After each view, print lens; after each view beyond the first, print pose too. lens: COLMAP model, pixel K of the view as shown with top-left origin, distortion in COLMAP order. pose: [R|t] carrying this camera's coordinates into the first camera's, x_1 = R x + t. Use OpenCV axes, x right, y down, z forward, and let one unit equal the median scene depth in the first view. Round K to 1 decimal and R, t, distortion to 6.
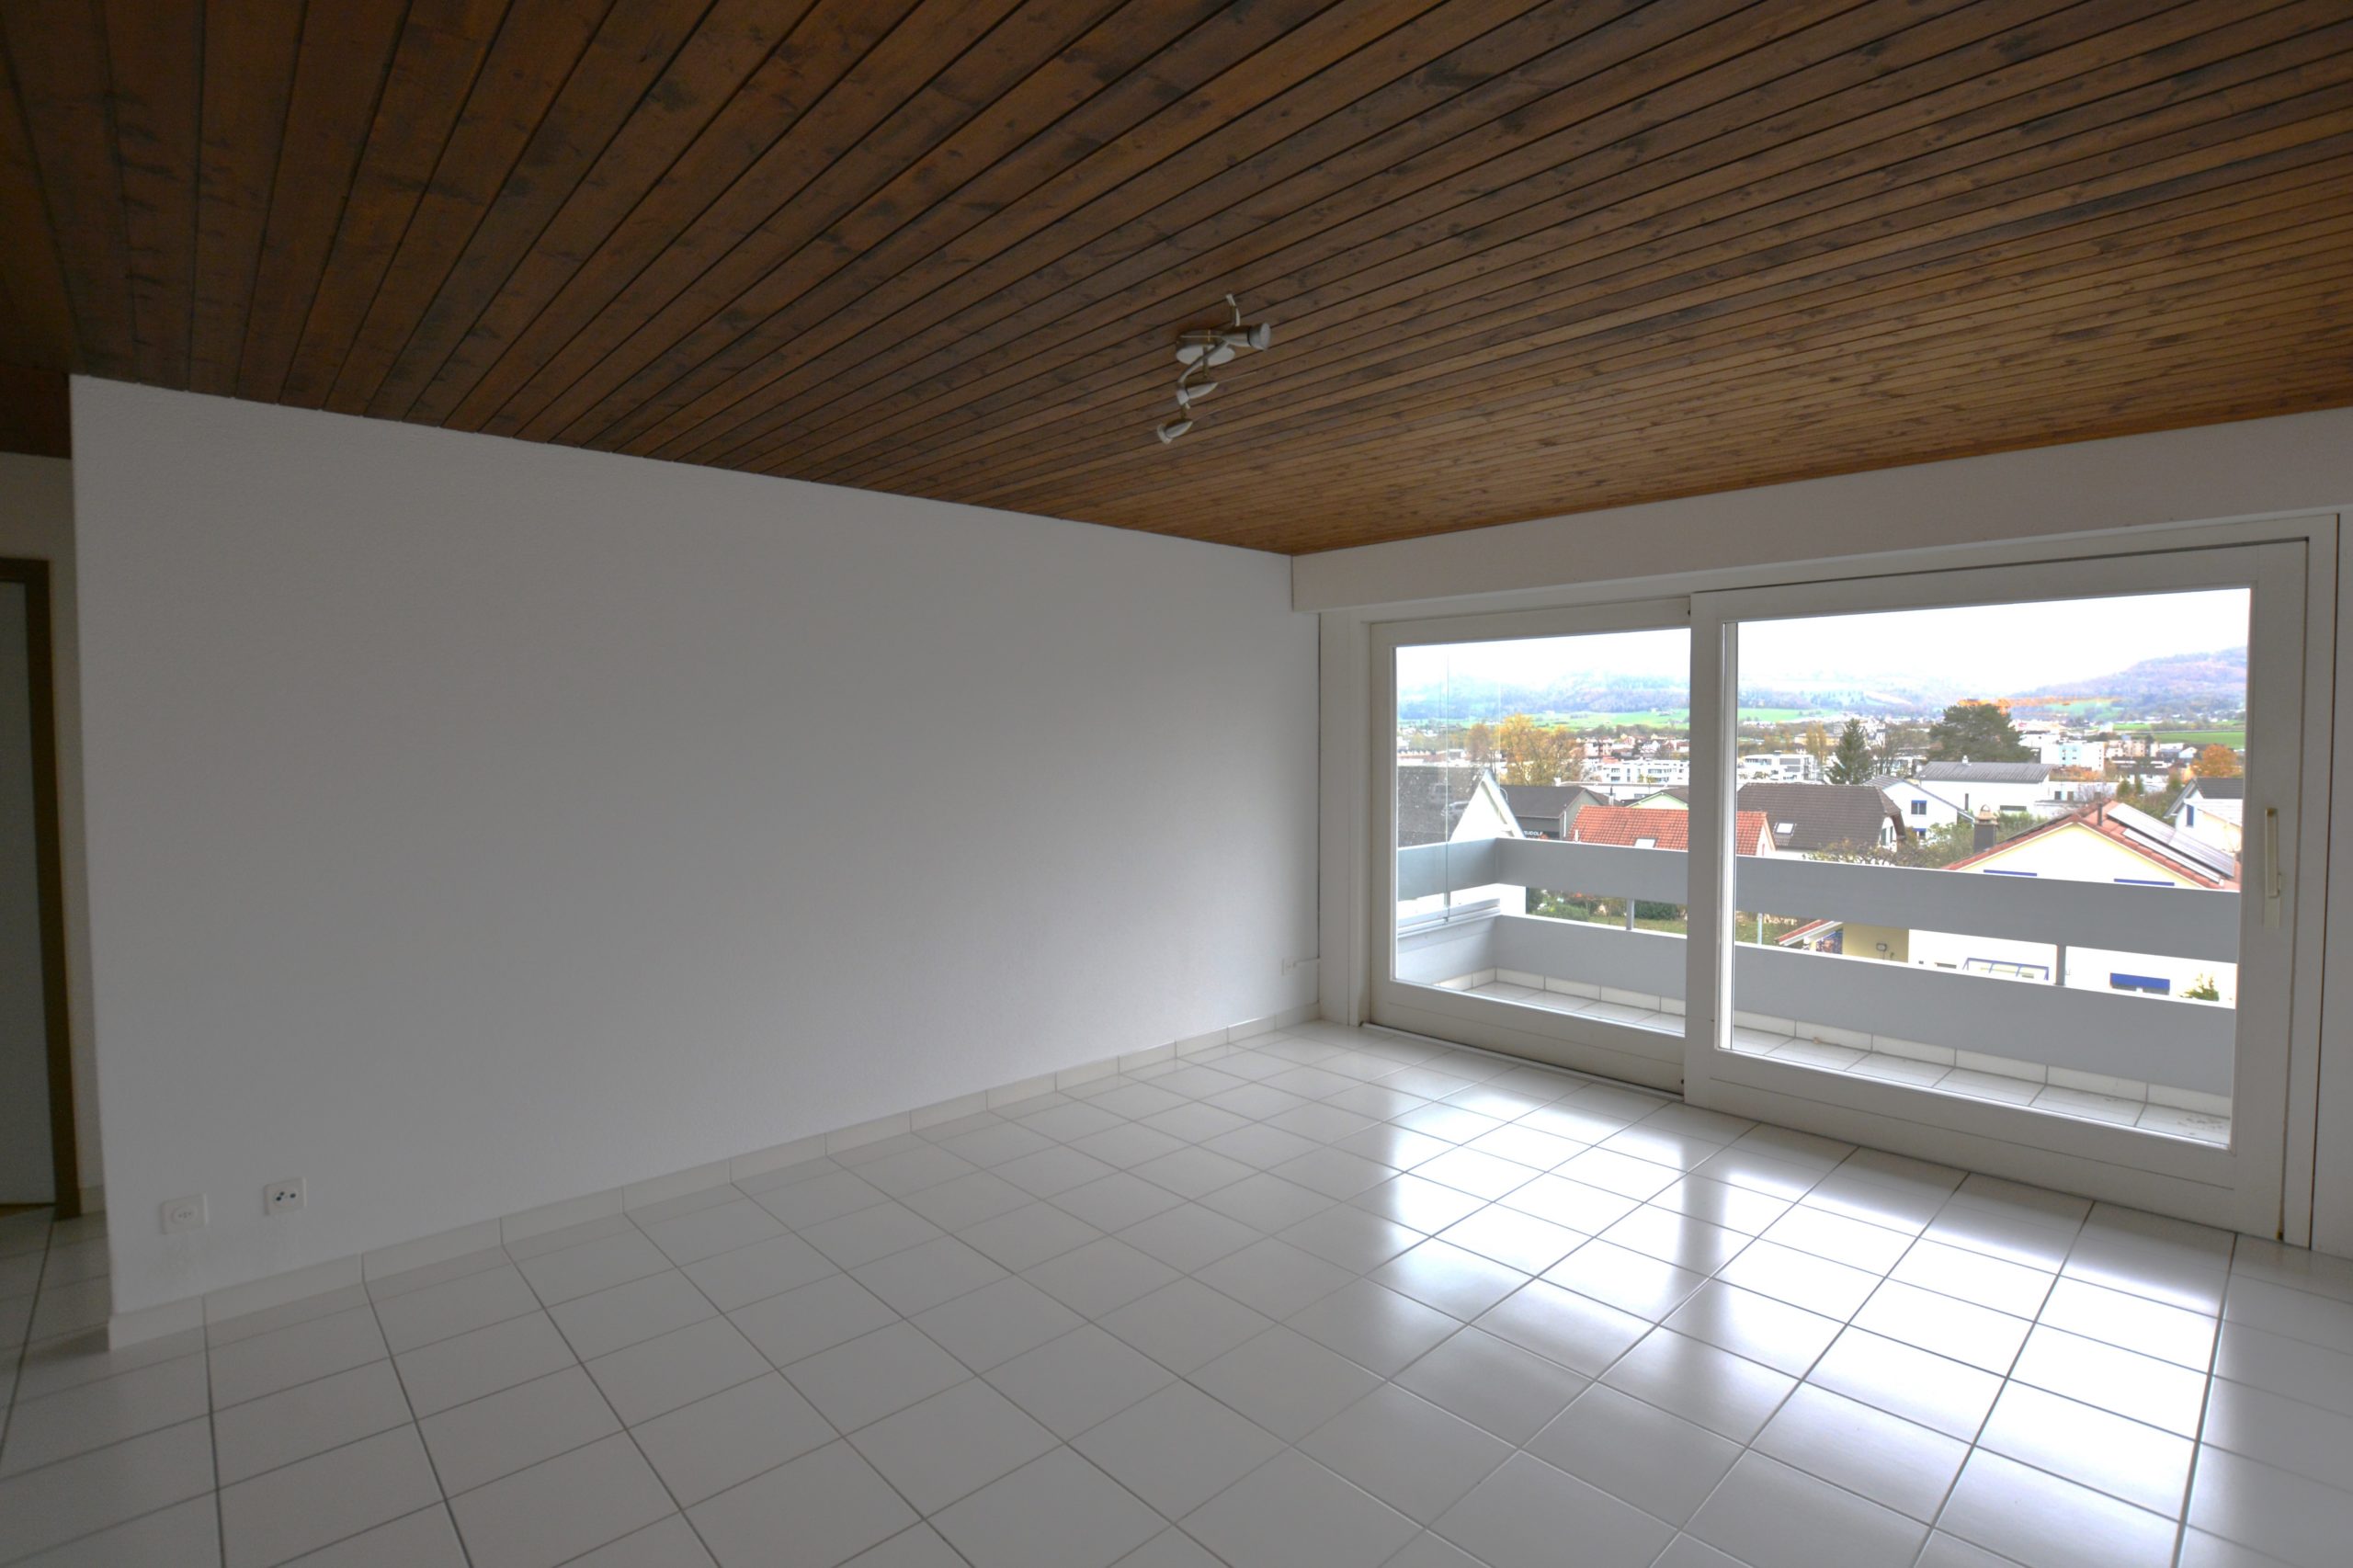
lens RADIAL K [[1087.6, 0, 1164.7], [0, 1087.6, 768.3], [0, 0, 1]] dist [-0.035208, 0.000091]
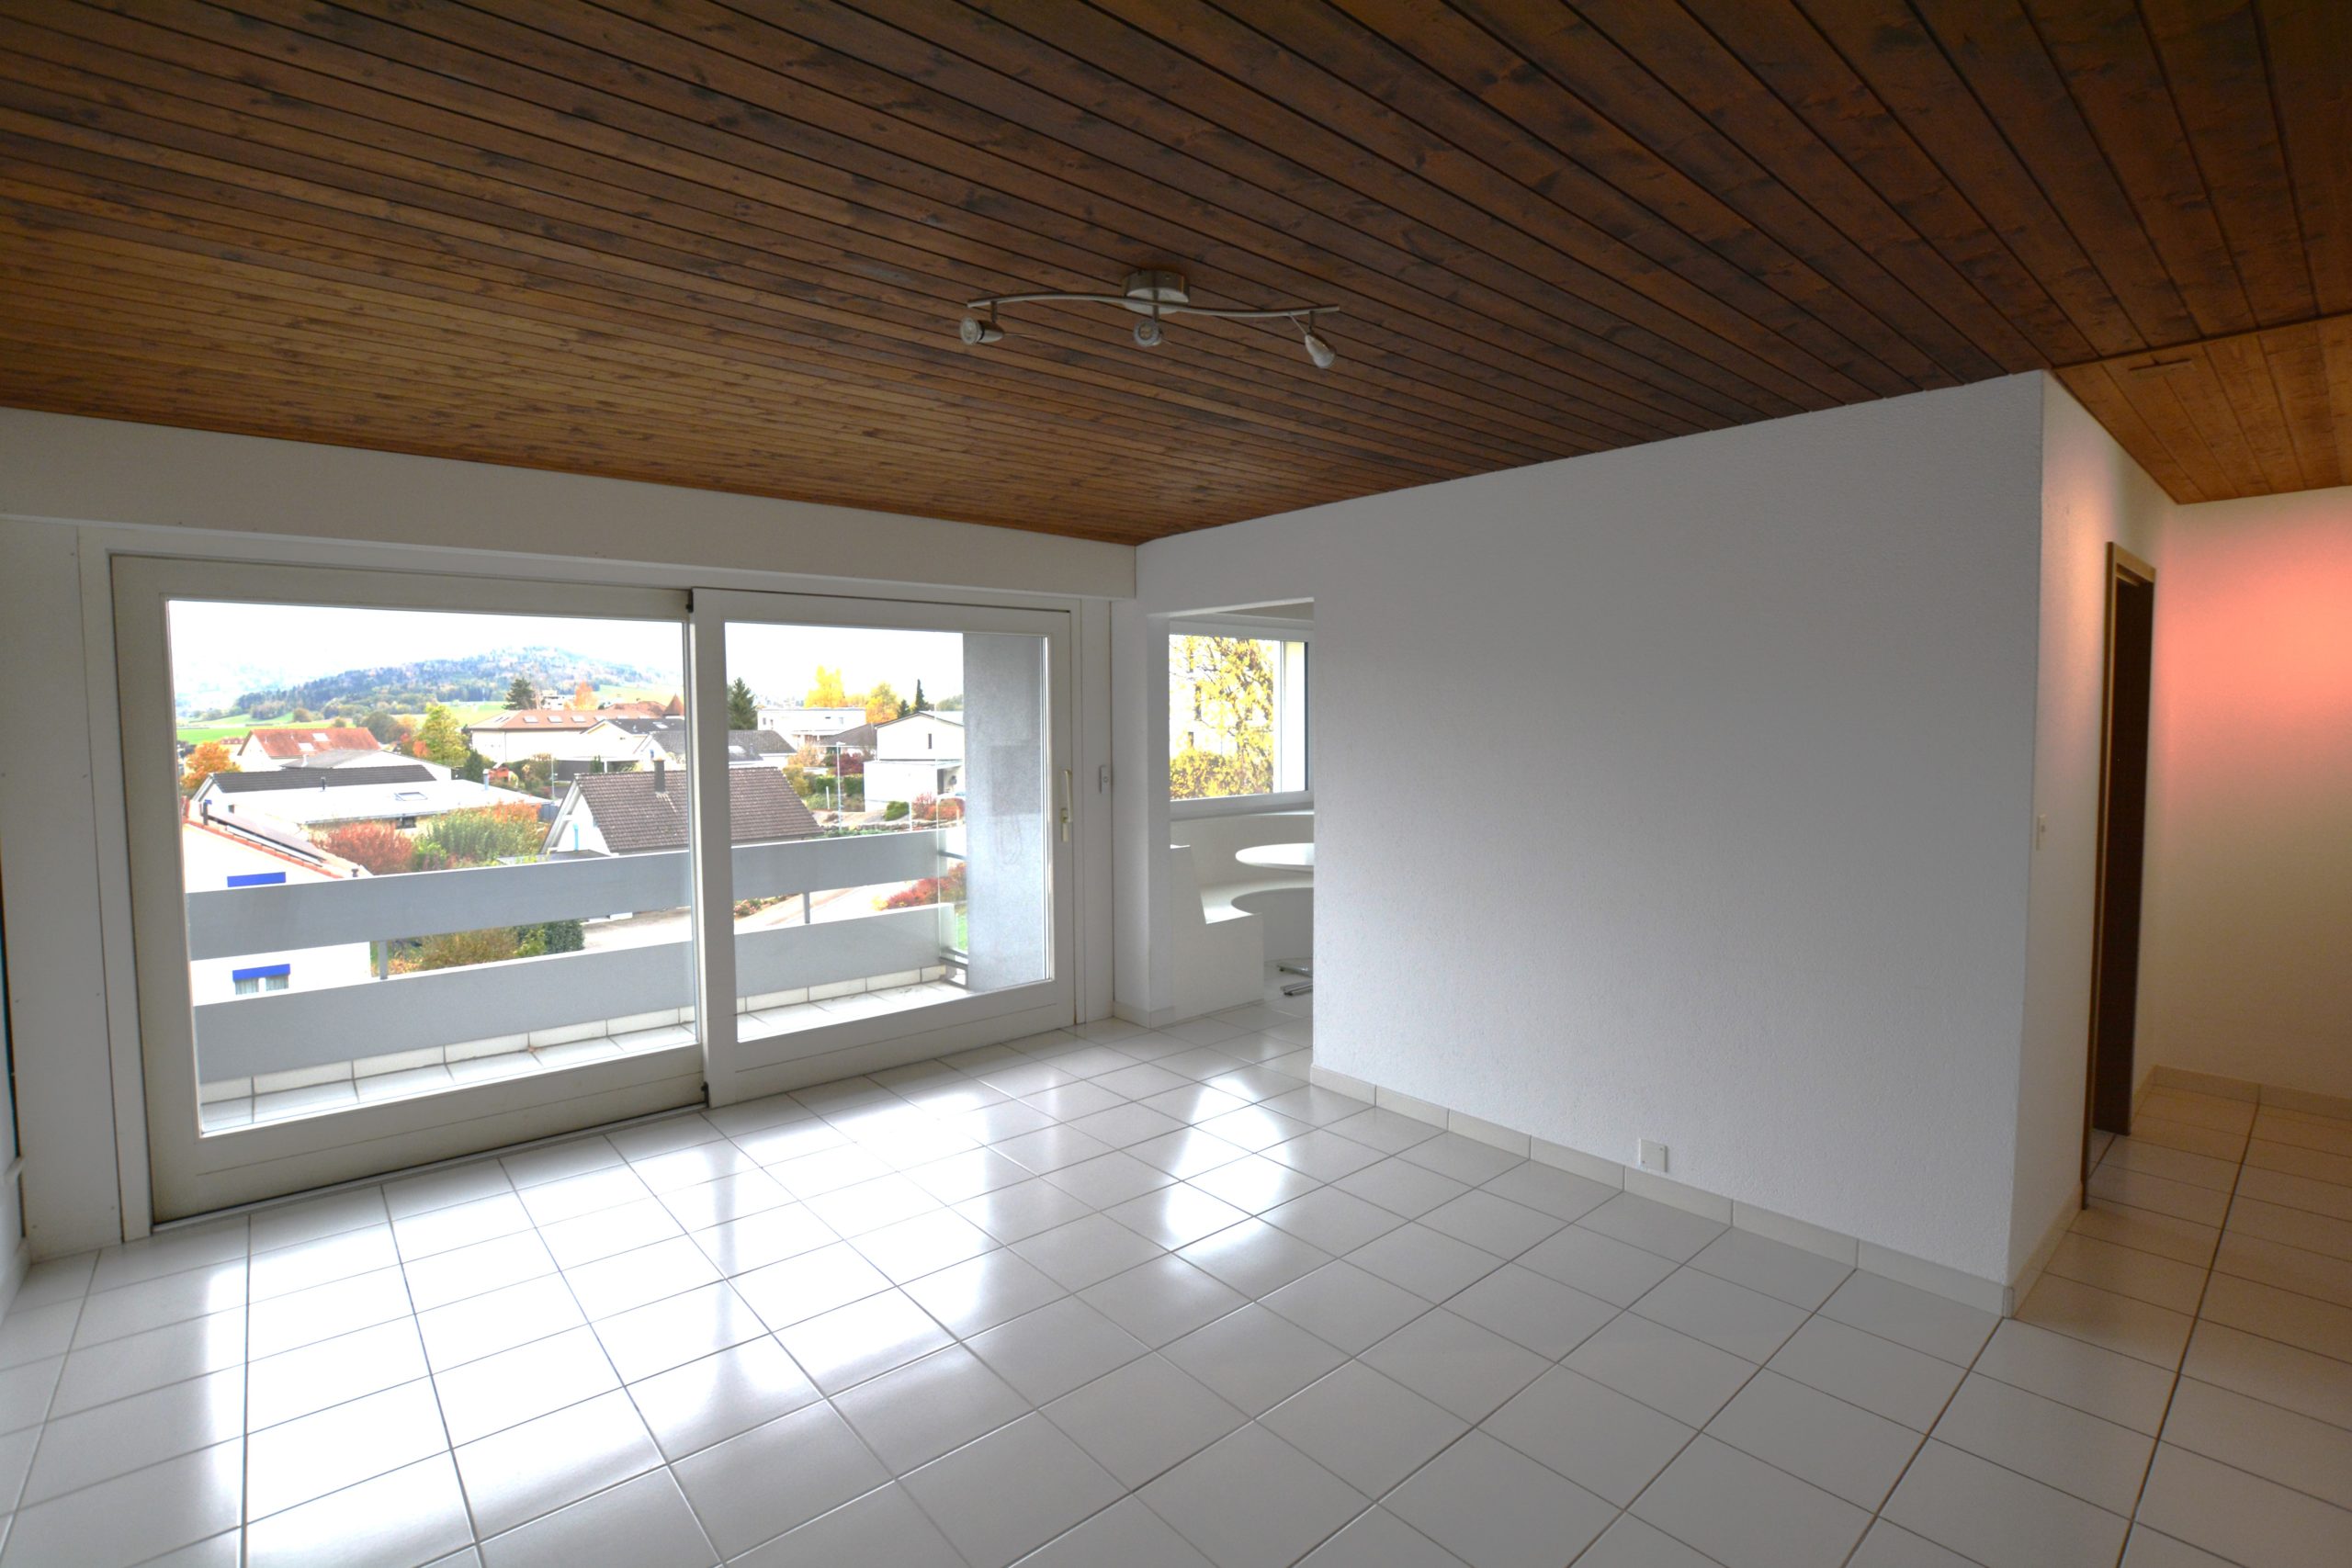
lens RADIAL K [[1087.1, 0, 1164.2], [0, 1087.1, 768.3], [0, 0, 1]] dist [-0.035208, 0.000091]
pose [[0.038569, -0.043559, 0.998306, -0.609450], [0.043868, 0.998160, 0.041858, -0.027795], [-0.998293, 0.042180, 0.040409, 0.693866]]
